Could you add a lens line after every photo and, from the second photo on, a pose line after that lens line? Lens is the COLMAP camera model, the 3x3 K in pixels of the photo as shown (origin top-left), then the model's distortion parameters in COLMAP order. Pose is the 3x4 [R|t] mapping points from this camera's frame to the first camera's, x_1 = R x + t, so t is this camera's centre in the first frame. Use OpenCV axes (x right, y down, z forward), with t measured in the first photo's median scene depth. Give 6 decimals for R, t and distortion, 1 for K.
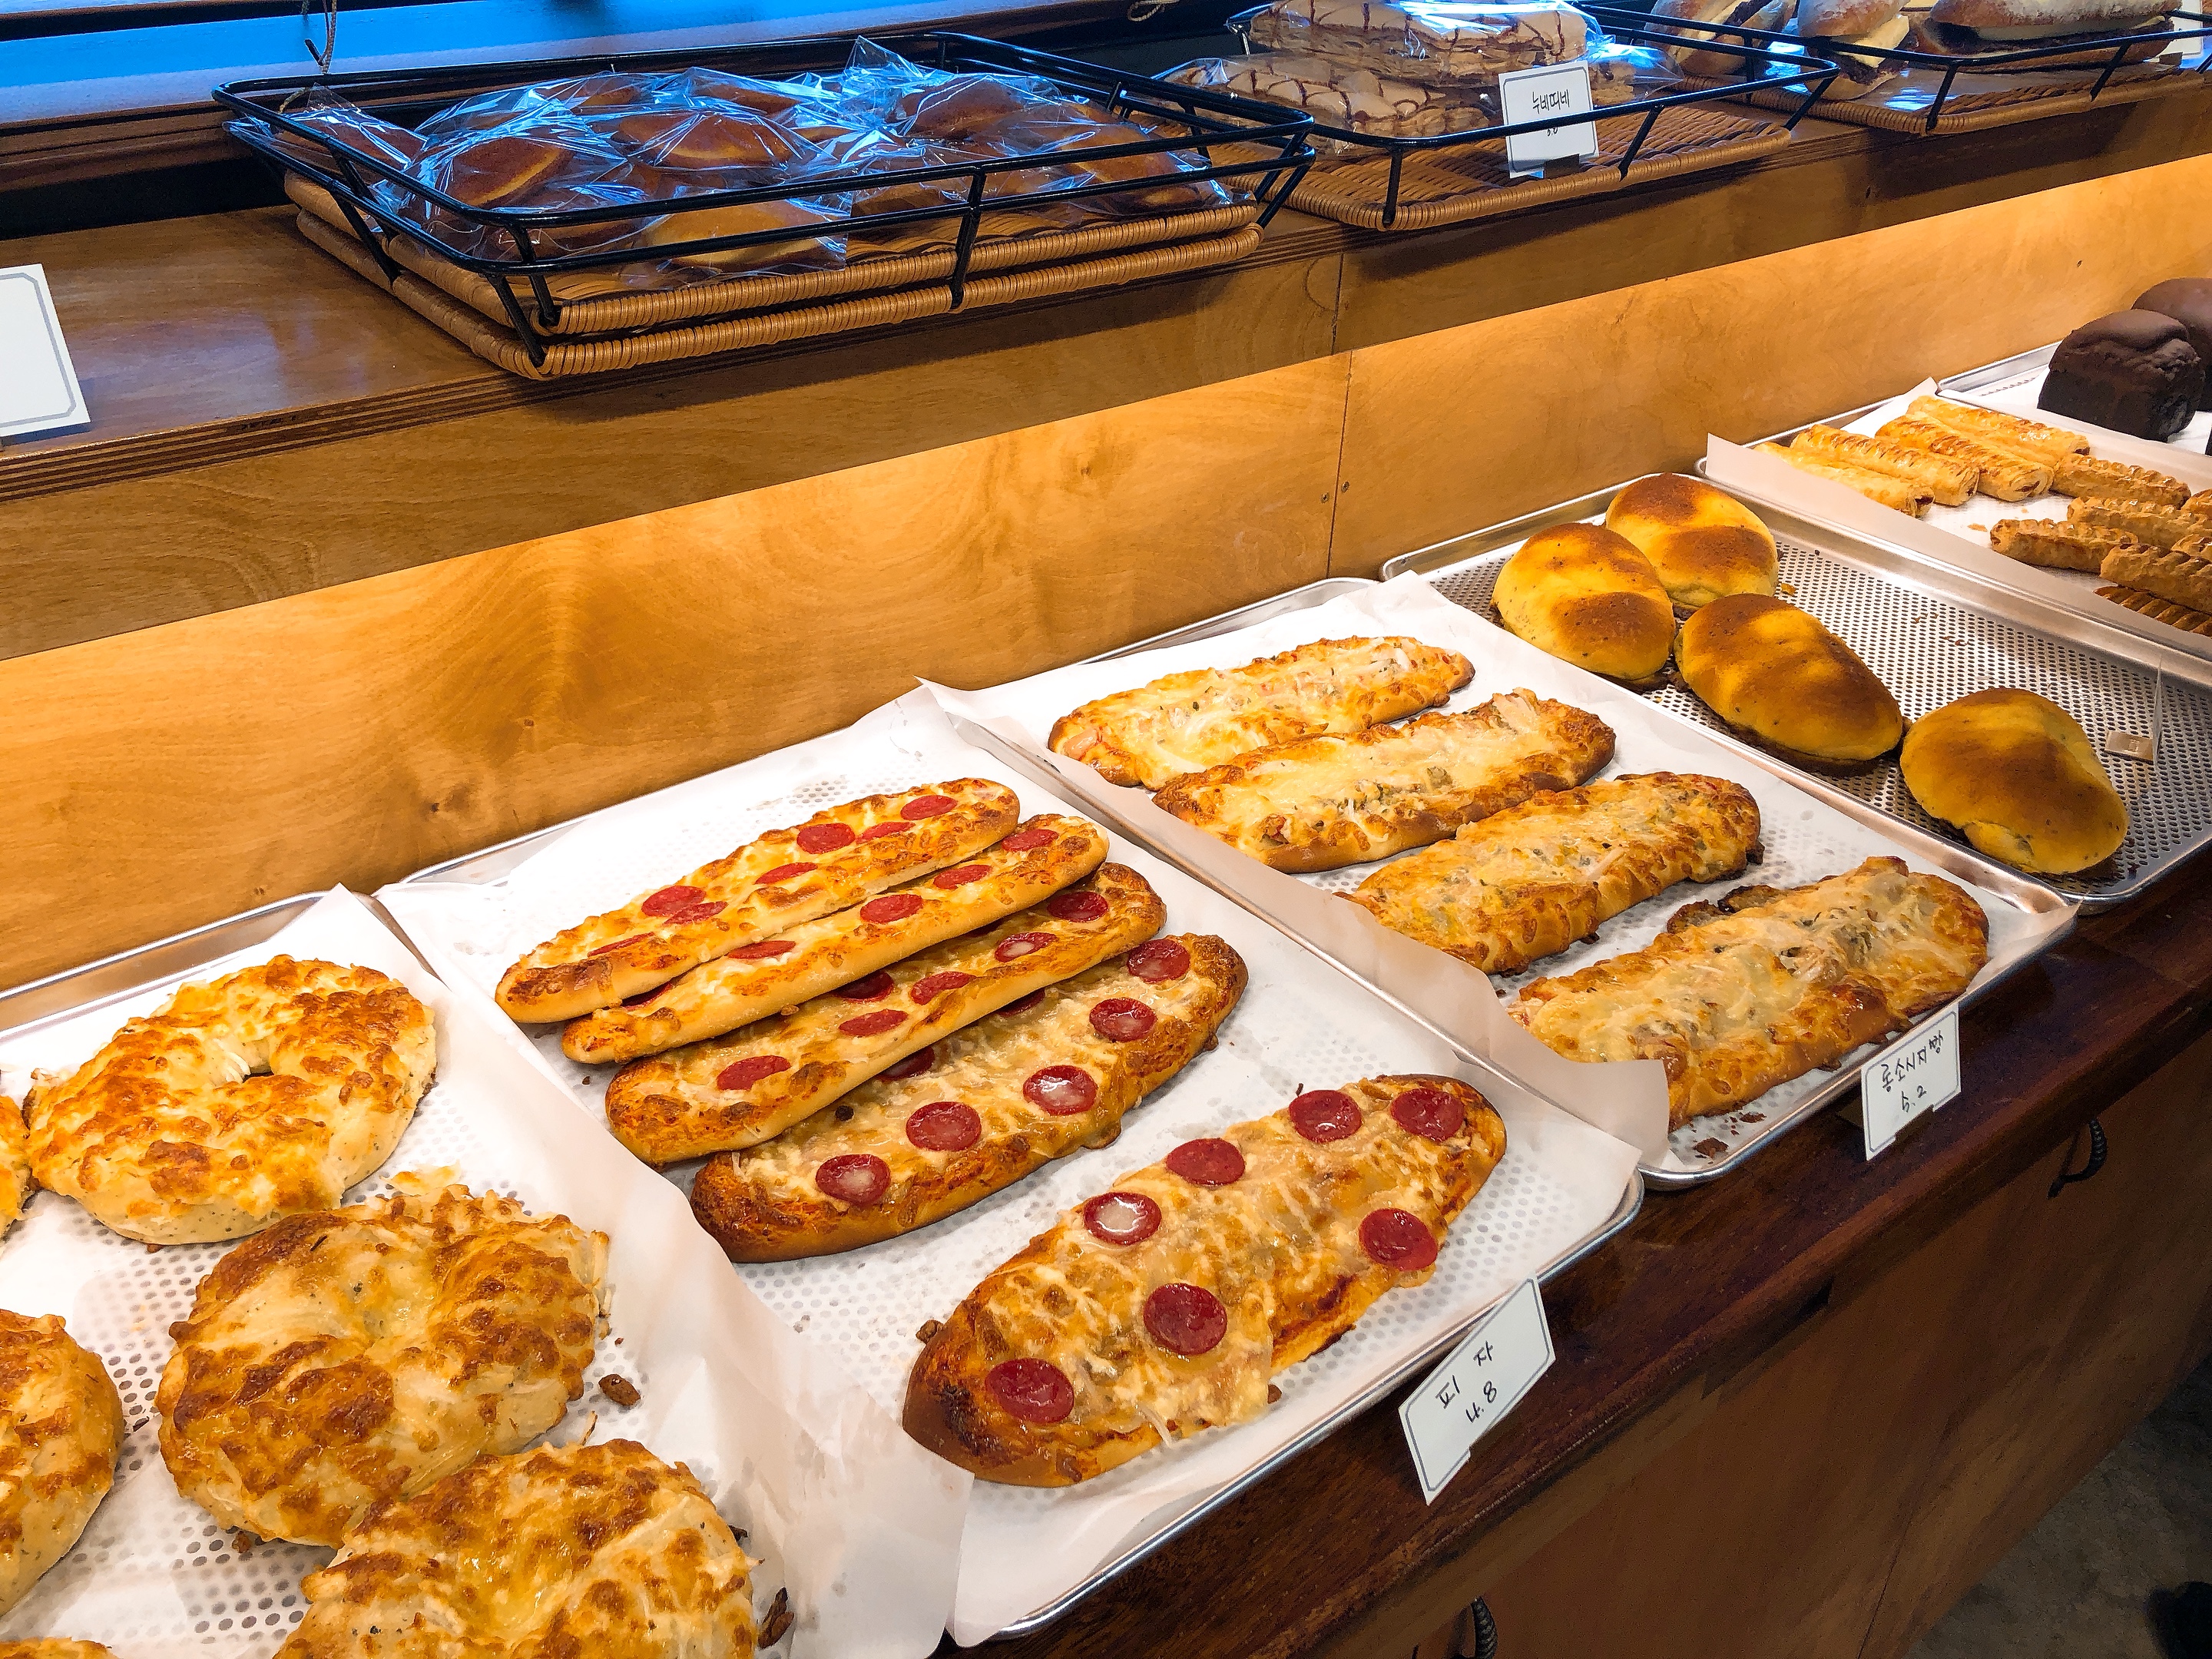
lens RADIAL K [[1844.7, 0, 1106.0], [0, 1844.7, 829.5], [0, 0, 1]] dist [0.009319, 0.011248]
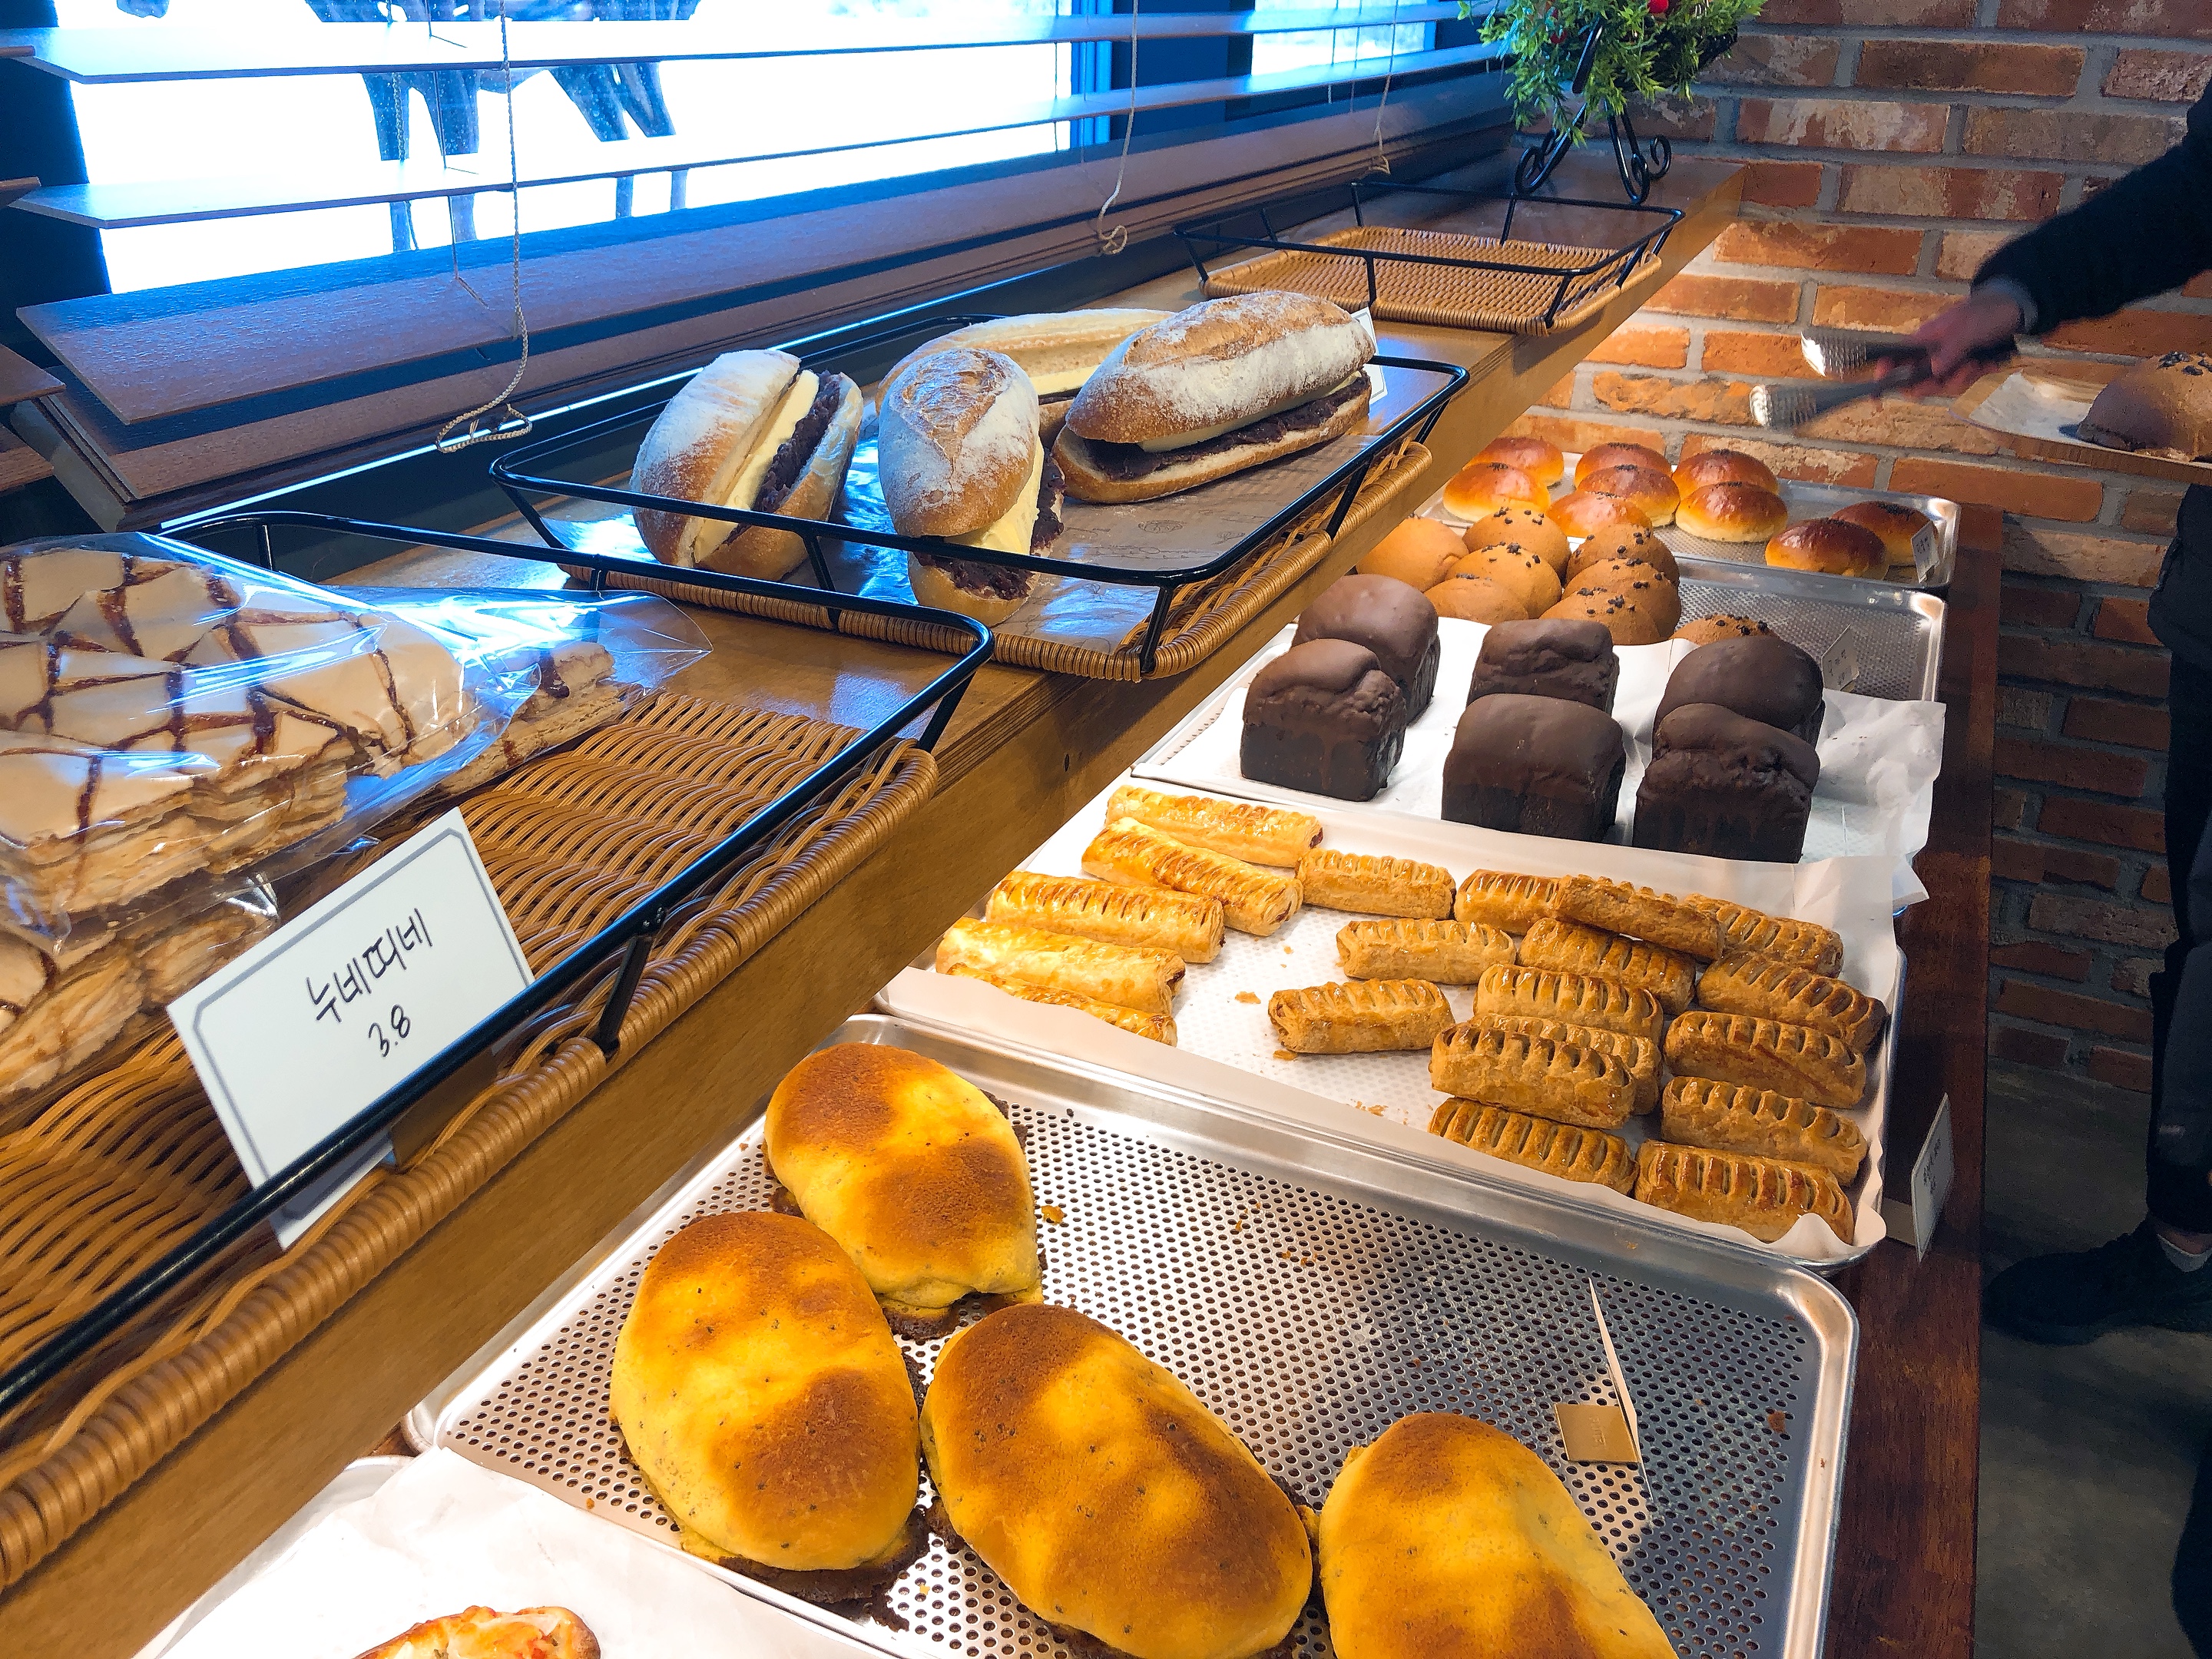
lens RADIAL K [[1816.8, 0, 1106.0], [0, 1816.8, 829.5], [0, 0, 1]] dist [-0.006414, -0.004379]
pose [[0.889702, -0.200886, 0.409970, 0.141002], [0.237995, 0.970401, -0.040988, -0.228377], [-0.389601, 0.134038, 0.911178, 0.365447]]
